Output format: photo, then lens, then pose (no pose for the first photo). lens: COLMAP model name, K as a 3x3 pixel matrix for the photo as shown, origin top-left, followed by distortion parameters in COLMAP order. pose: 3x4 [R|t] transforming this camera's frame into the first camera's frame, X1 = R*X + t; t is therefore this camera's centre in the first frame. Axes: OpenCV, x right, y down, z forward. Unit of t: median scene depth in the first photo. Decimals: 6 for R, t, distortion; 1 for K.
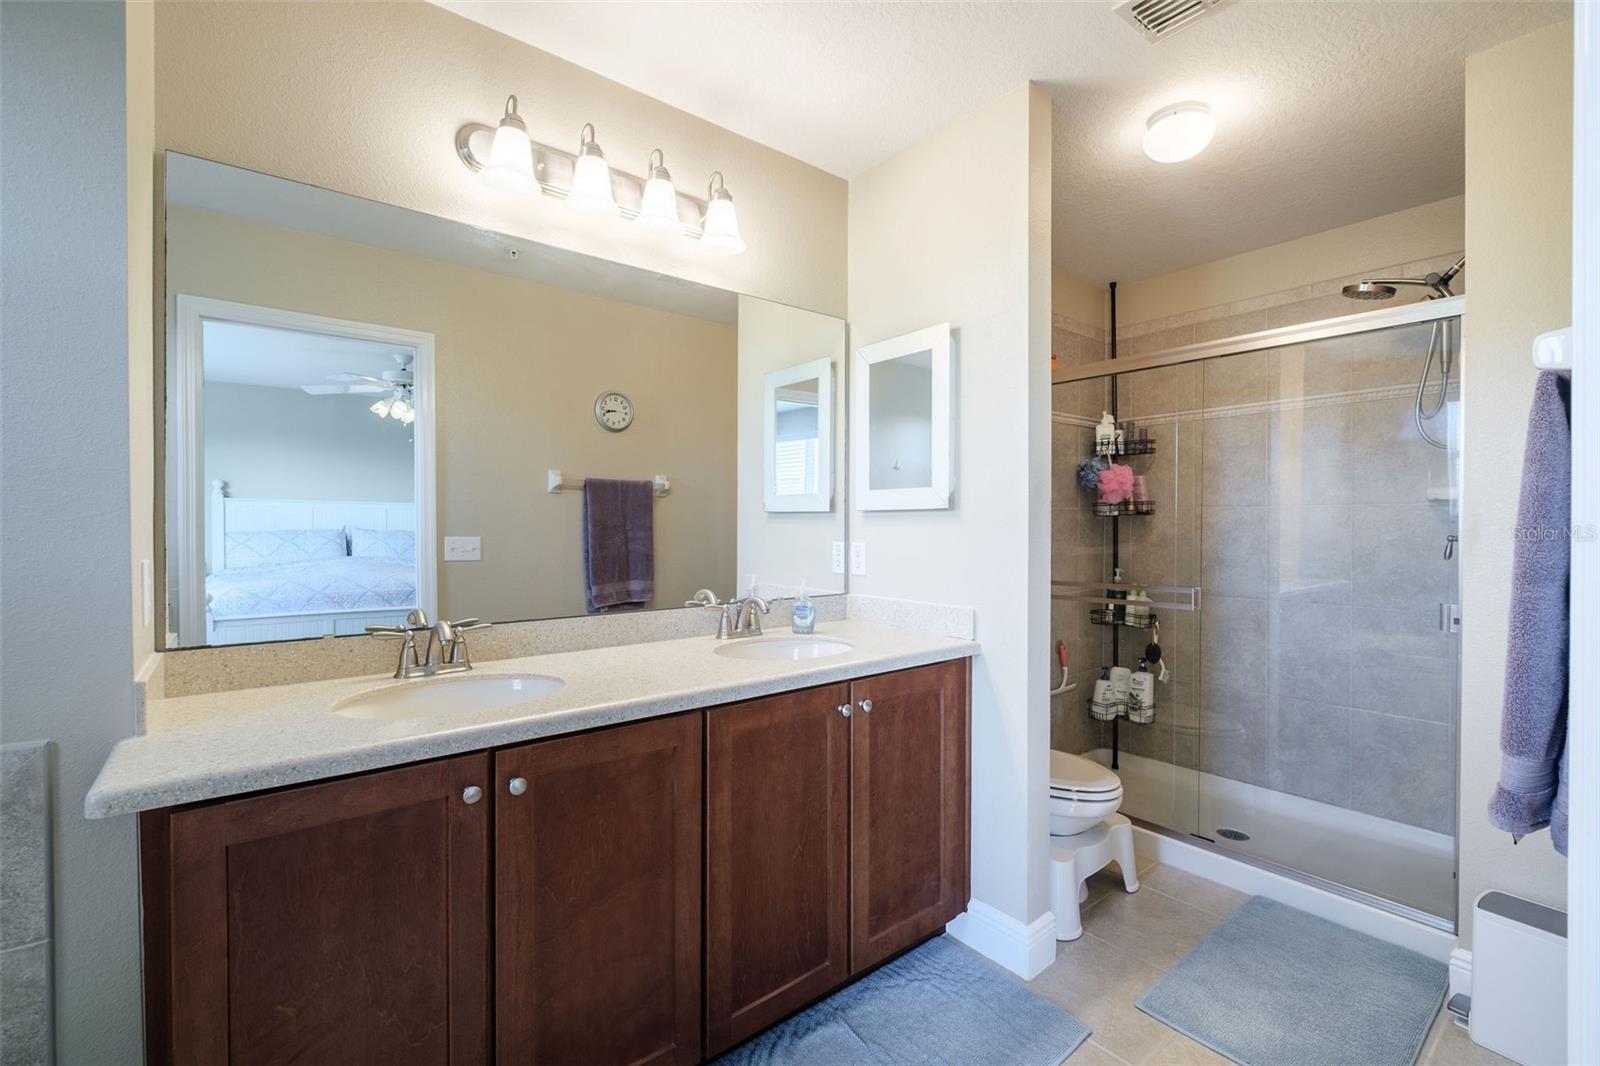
lens RADIAL K [[696.9, 0, 810.7], [0, 696.9, 531.2], [0, 0, 1]] dist [0.005731, -0.005327]
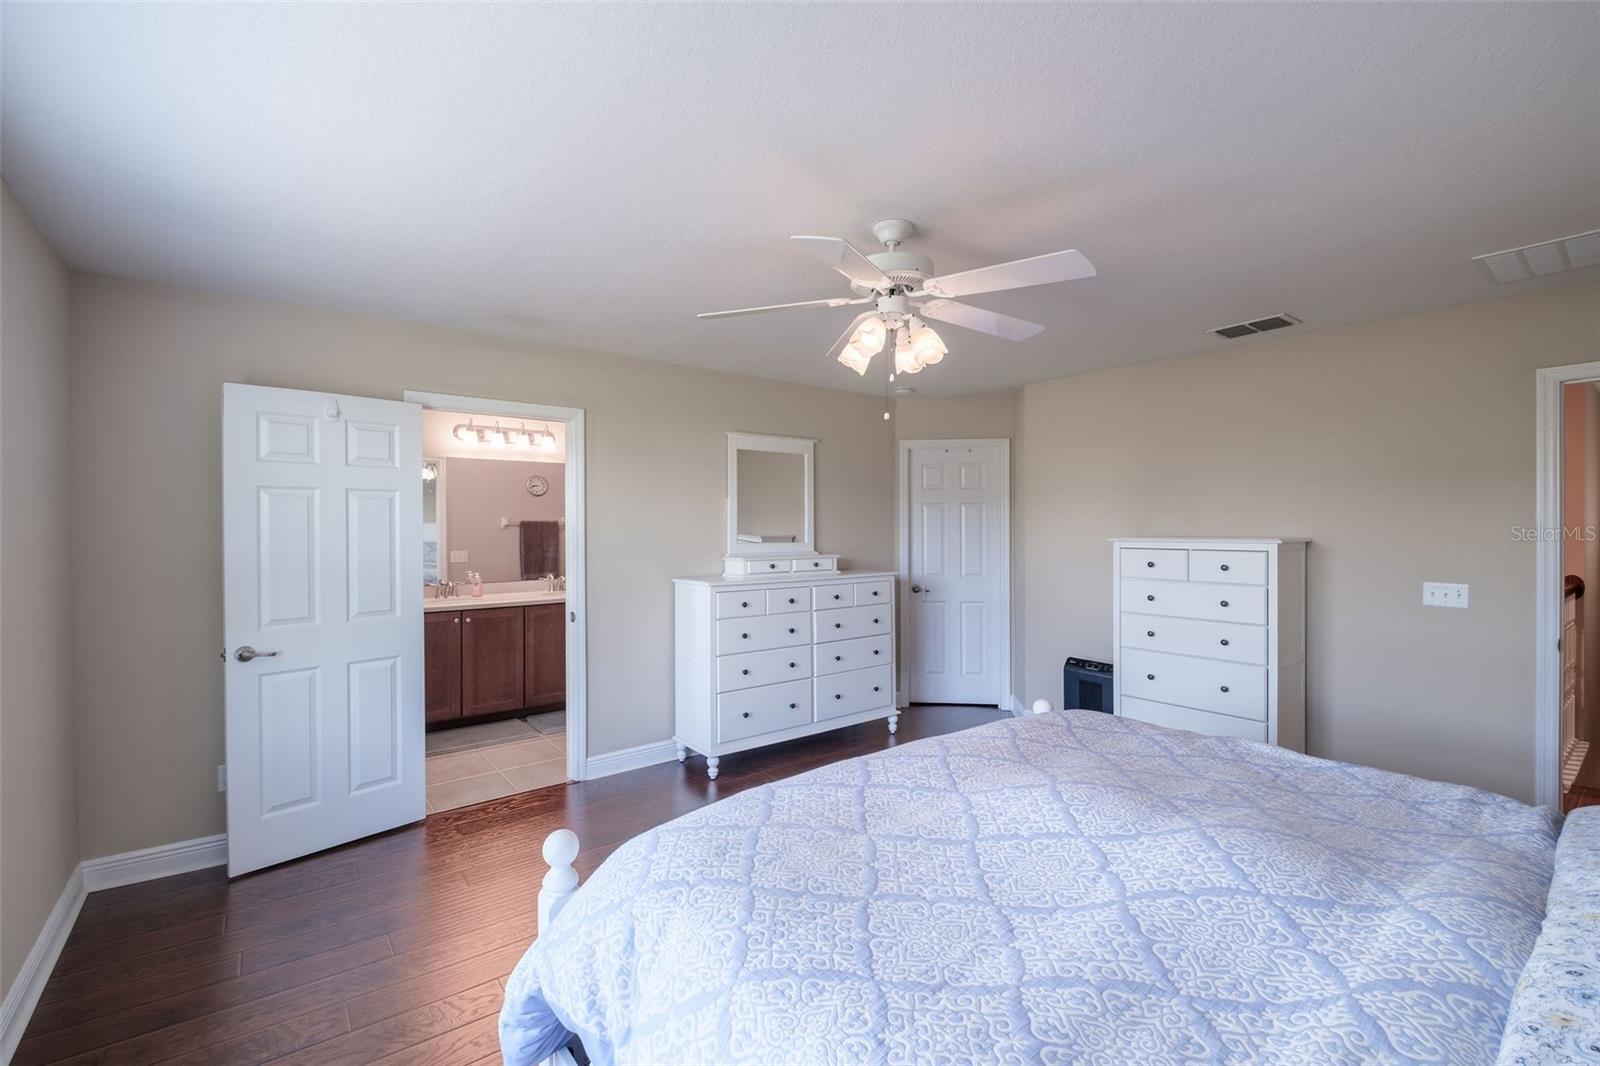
lens RADIAL K [[696.9, 0, 800.1], [0, 696.9, 533.9], [0, 0, 1]] dist [0.005731, -0.005327]
pose [[0.999784, -0.001382, -0.020746, 1.257346], [0.001479, 0.999988, 0.004656, -0.113999], [0.020739, -0.004685, 0.999774, -2.372883]]
